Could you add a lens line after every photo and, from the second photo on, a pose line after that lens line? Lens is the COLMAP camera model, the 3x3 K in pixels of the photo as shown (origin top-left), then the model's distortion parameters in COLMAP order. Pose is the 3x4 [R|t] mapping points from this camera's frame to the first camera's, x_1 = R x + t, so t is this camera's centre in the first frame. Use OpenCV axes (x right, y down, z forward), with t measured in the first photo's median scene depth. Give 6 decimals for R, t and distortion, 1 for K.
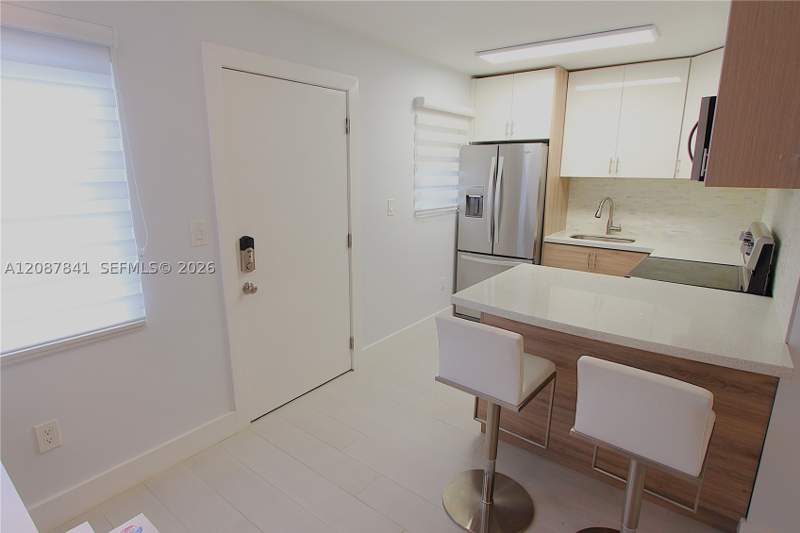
lens RADIAL K [[432.5, 0, 400.0], [0, 432.5, 266.5], [0, 0, 1]] dist [-0.001656, -0.000323]
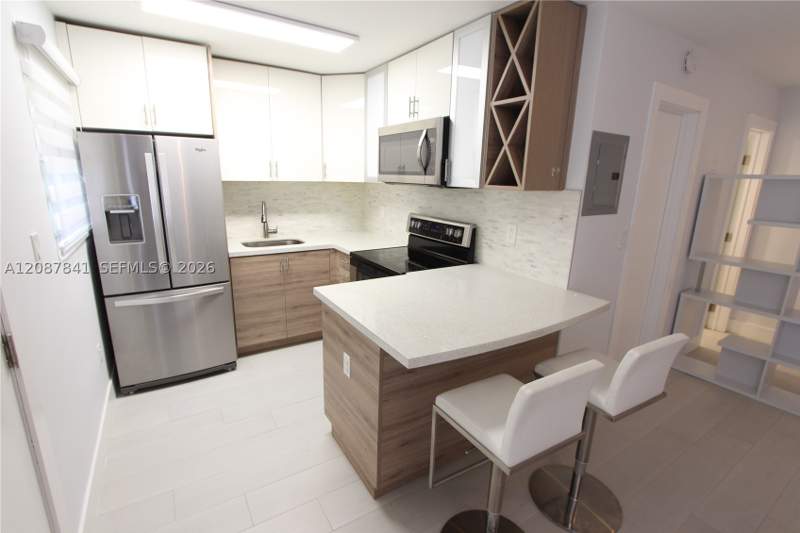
lens RADIAL K [[374.5, 0, 400.0], [0, 374.5, 266.5], [0, 0, 1]] dist [0.000482, 0.000040]
pose [[0.355453, -0.219871, 0.908466, -0.225441], [0.193104, 0.968245, 0.158784, -0.094556], [-0.914530, 0.118988, 0.386623, 0.416621]]
